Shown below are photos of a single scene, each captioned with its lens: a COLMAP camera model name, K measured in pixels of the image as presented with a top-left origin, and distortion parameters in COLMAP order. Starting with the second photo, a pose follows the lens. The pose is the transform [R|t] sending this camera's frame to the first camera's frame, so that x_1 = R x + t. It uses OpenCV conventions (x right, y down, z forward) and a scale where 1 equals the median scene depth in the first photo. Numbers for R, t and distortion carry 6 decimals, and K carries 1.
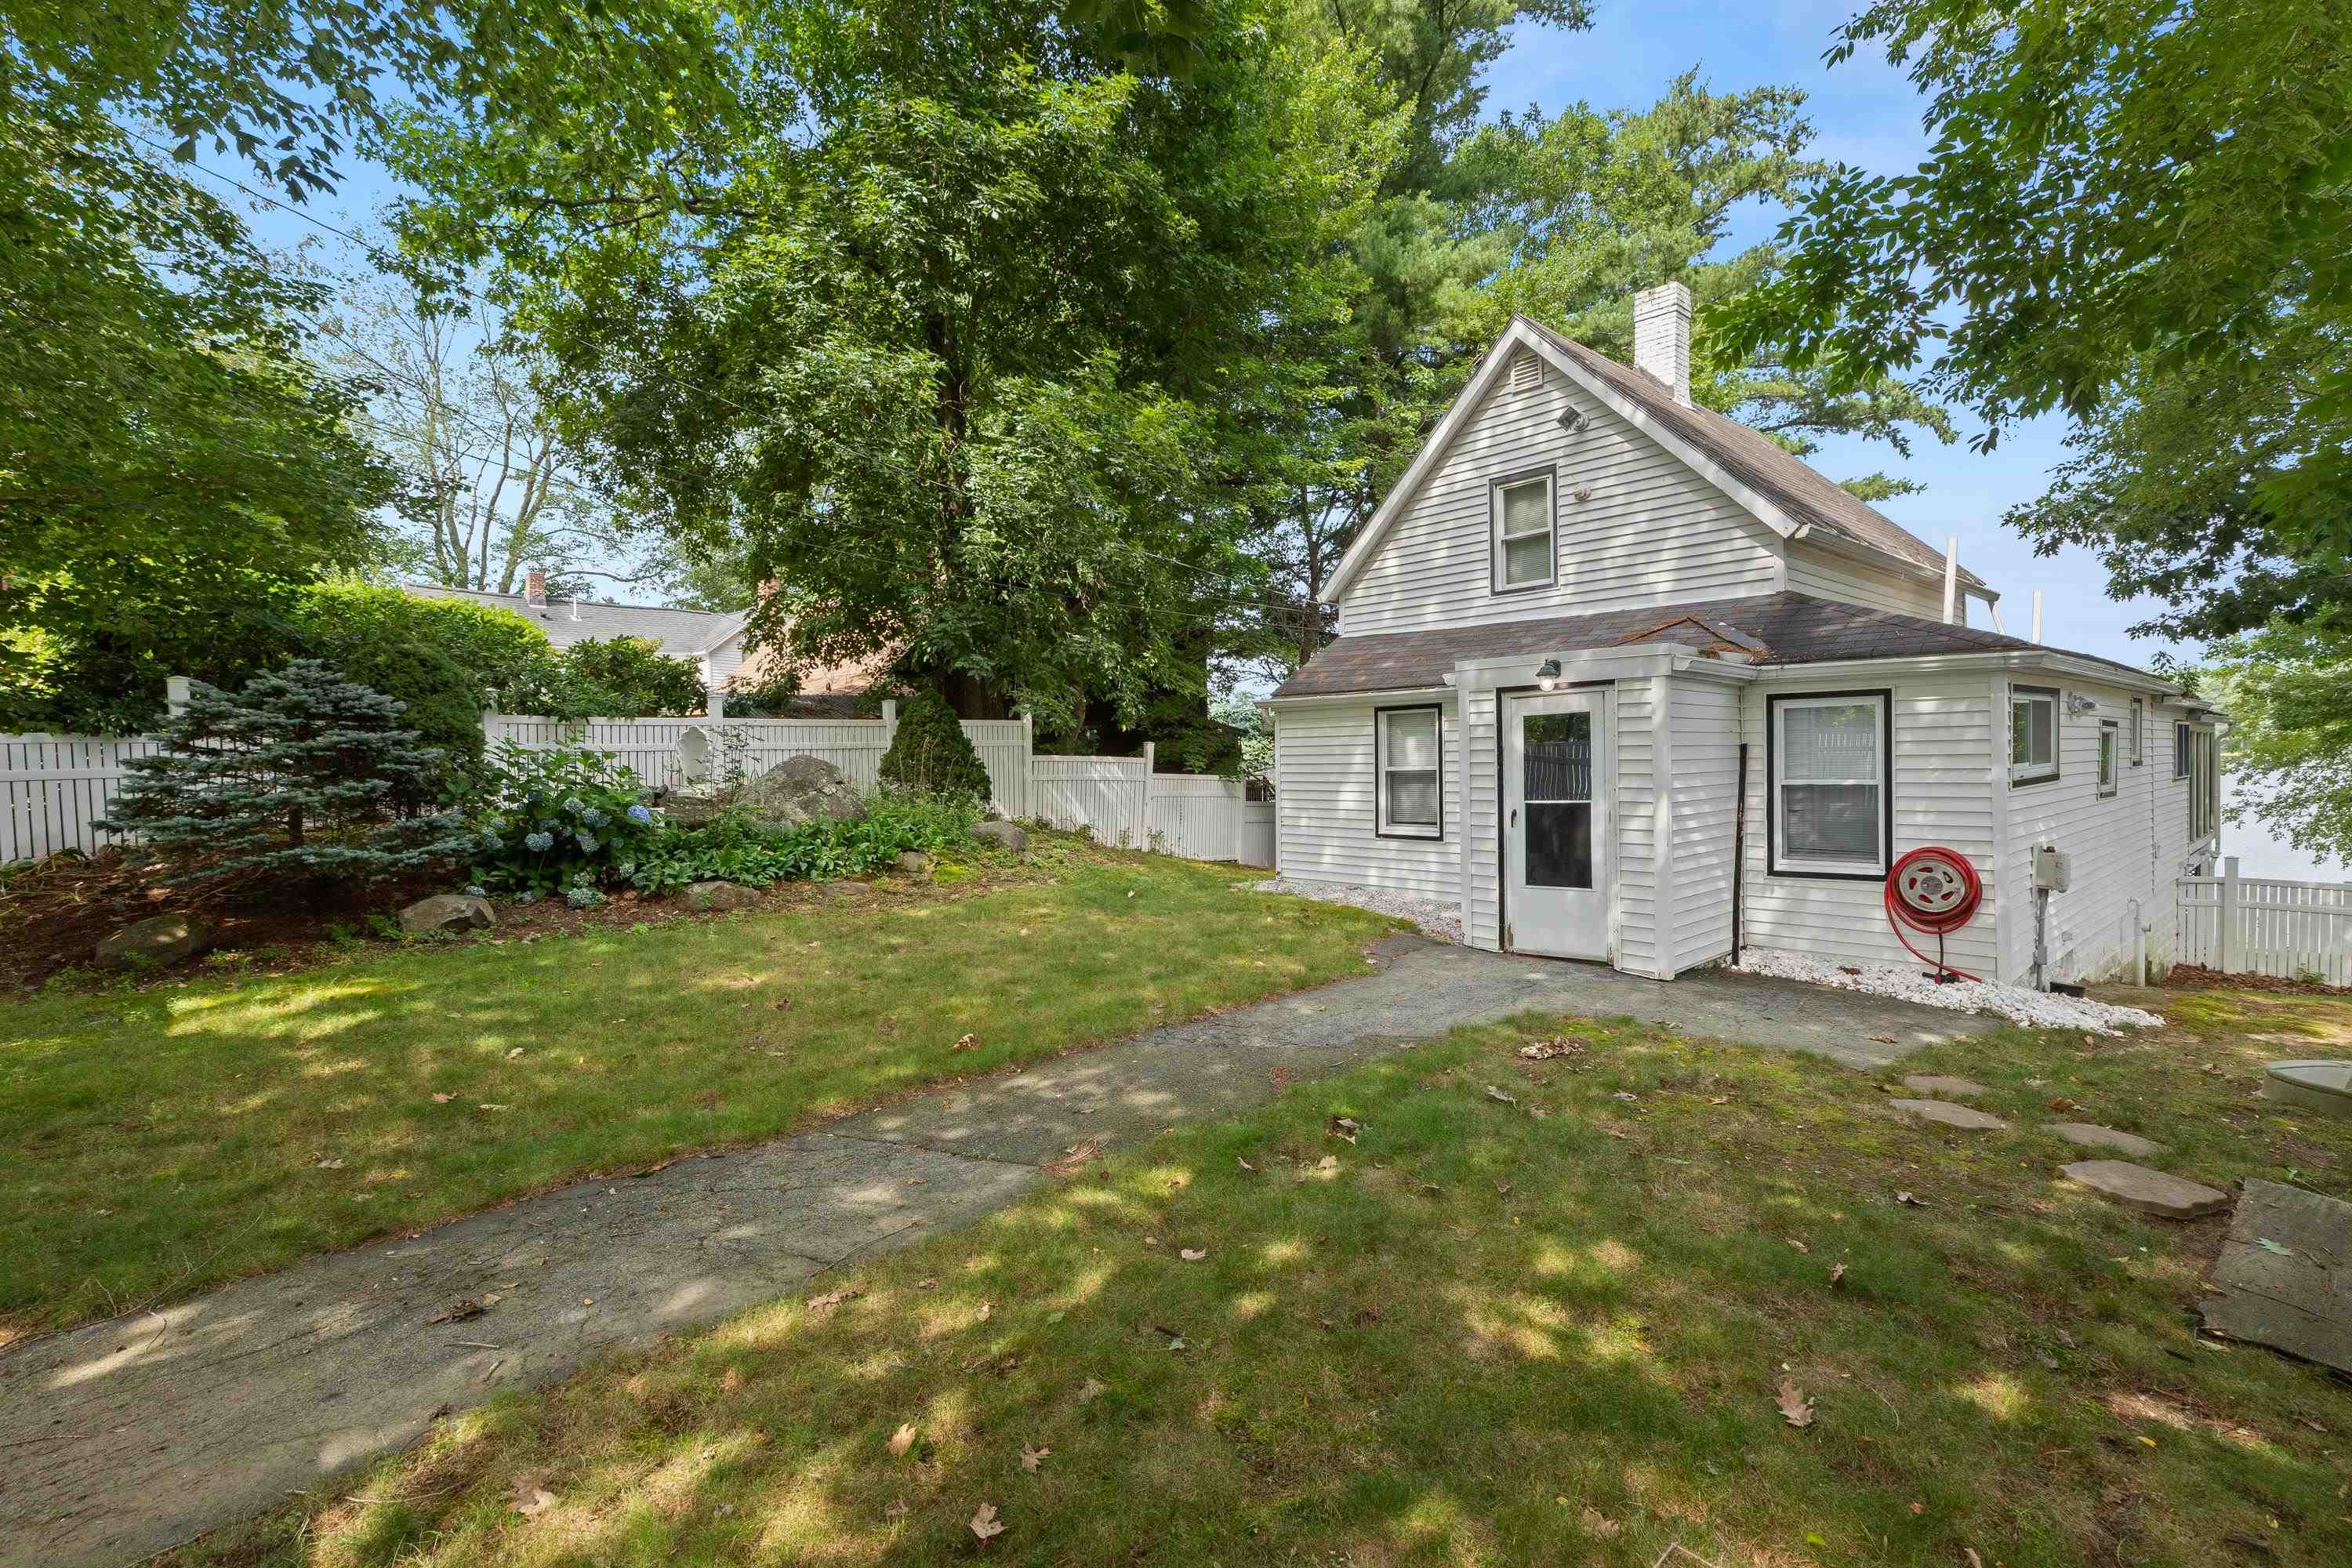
lens RADIAL K [[1079.9, 0, 1176.2], [0, 1079.9, 772.8], [0, 0, 1]] dist [0.010705, 0.000275]
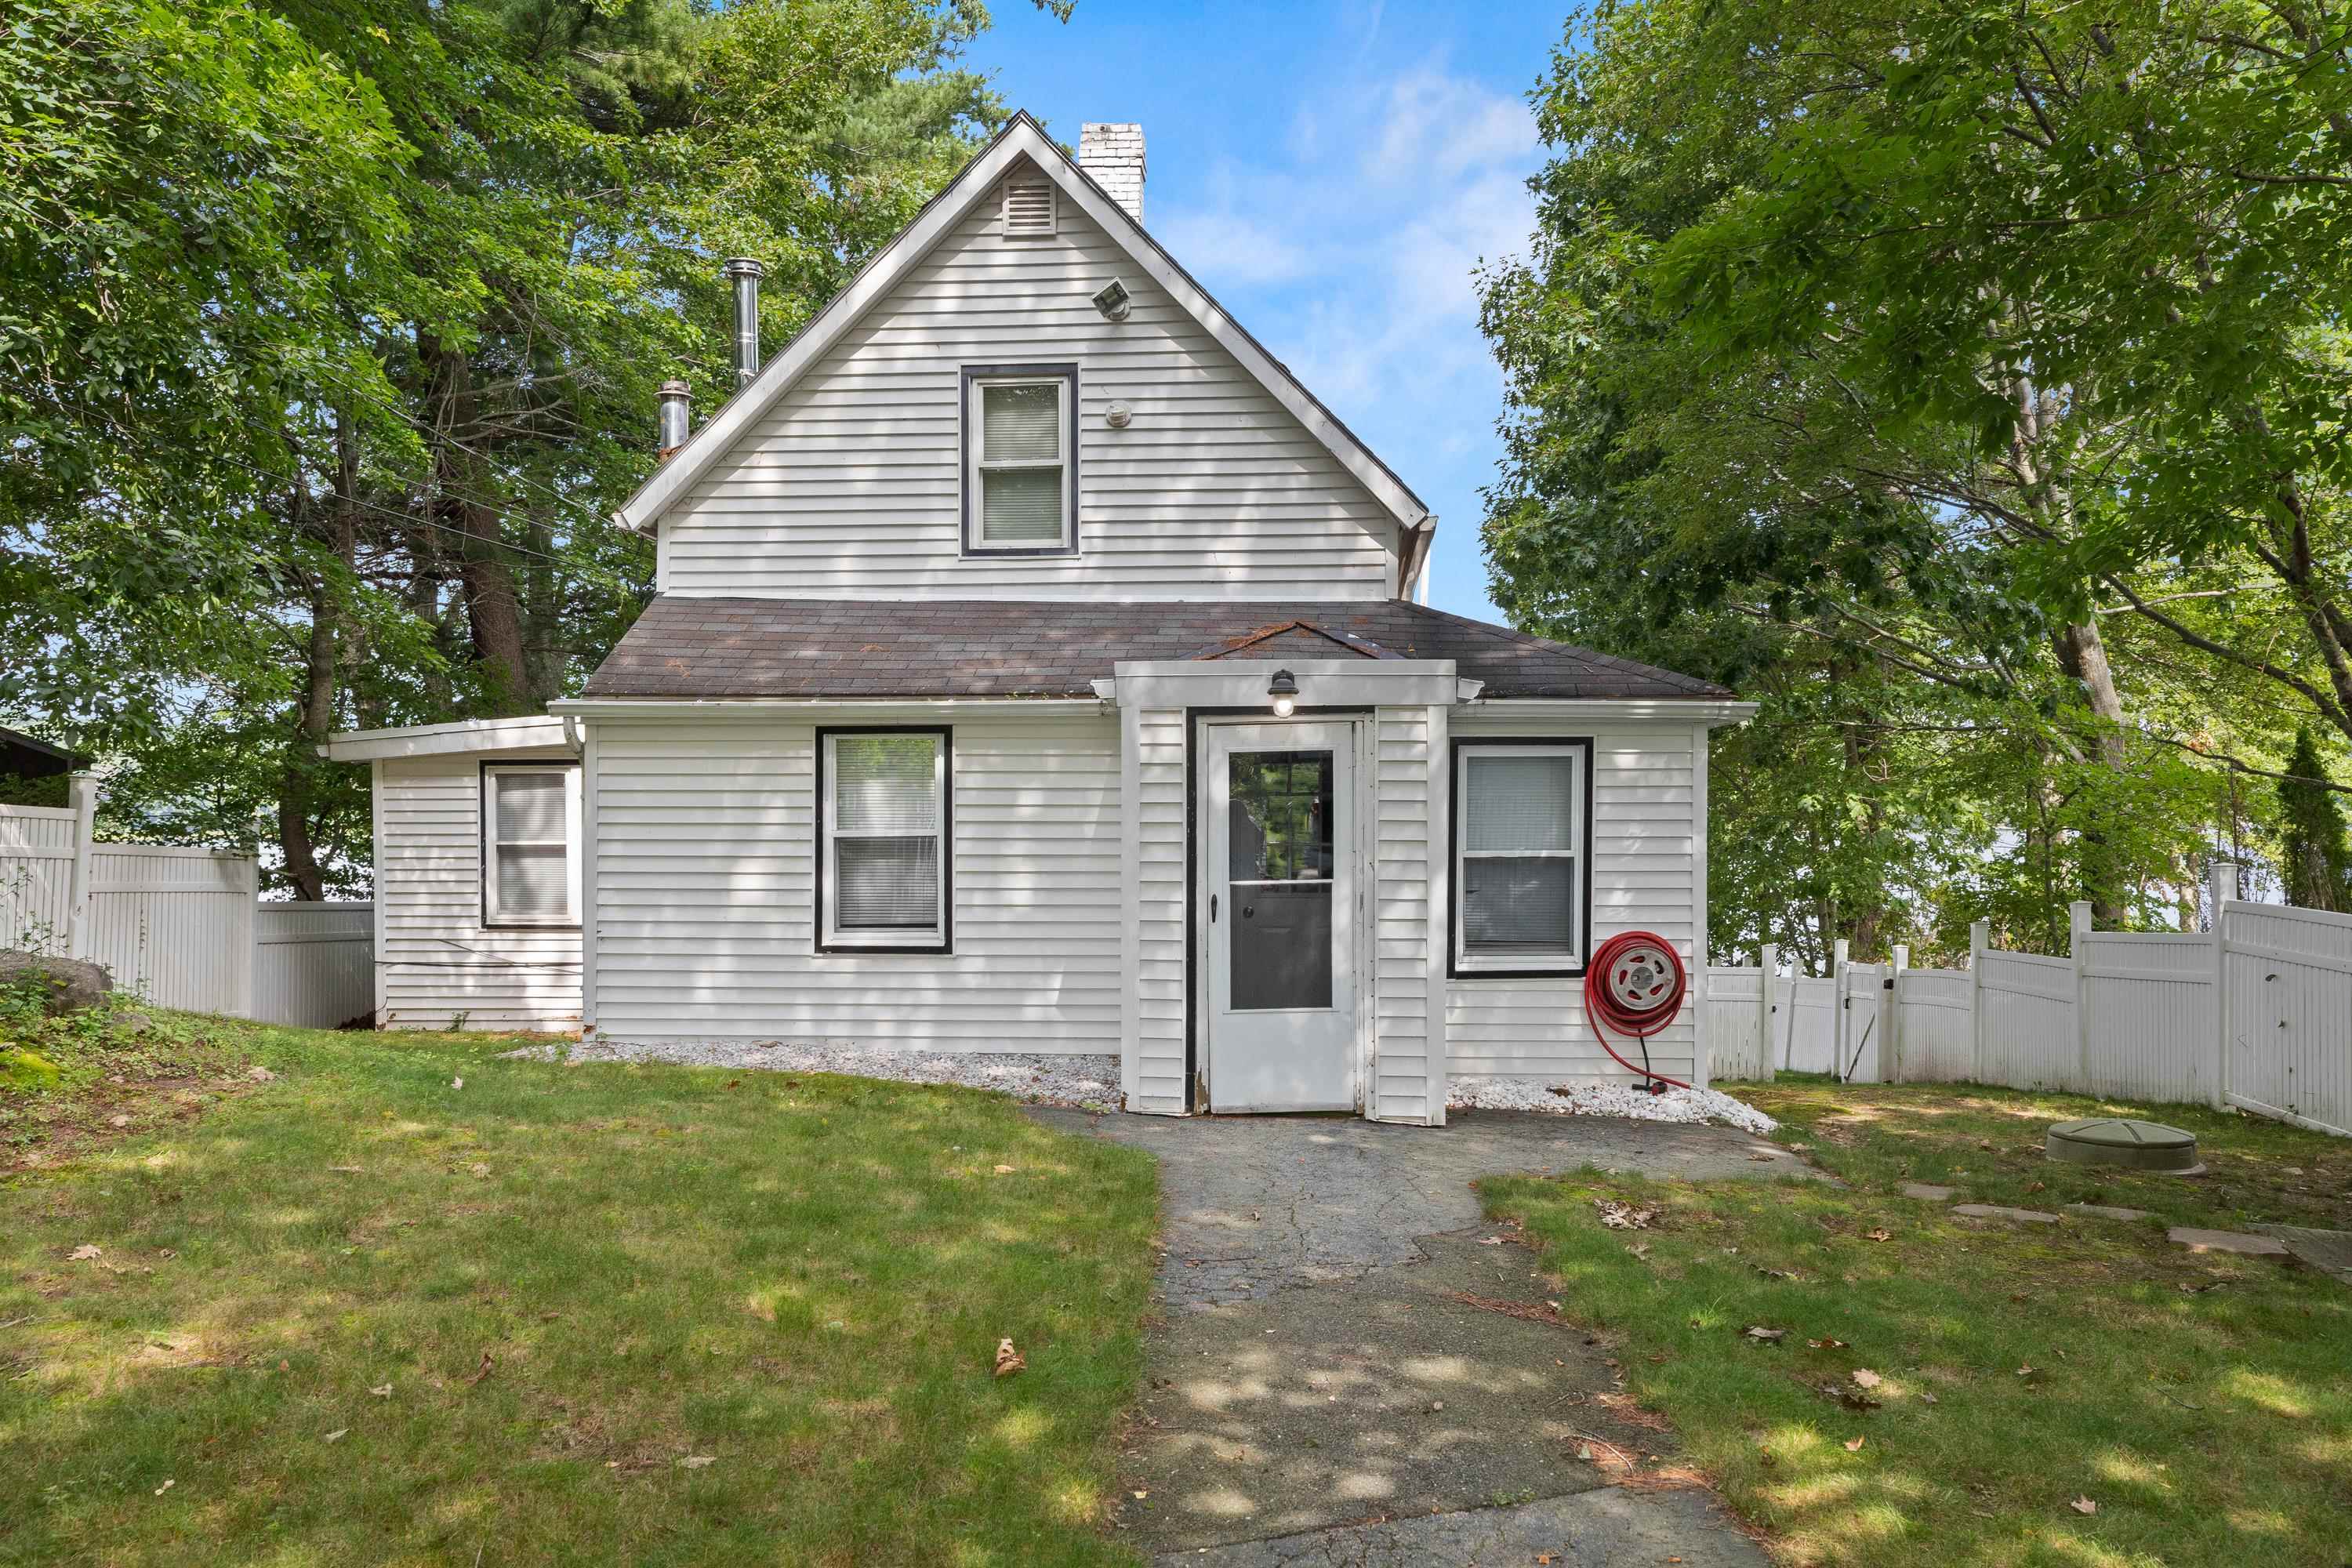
lens RADIAL K [[1843.7, 0, 1177.5], [0, 1843.7, 866.8], [0, 0, 1]] dist [0.006303, 0.001369]
pose [[0.718415, -0.002639, 0.695610, -0.464316], [-0.002160, 0.999980, 0.006024, 0.009985], [-0.695611, -0.005831, 0.718395, 0.206982]]
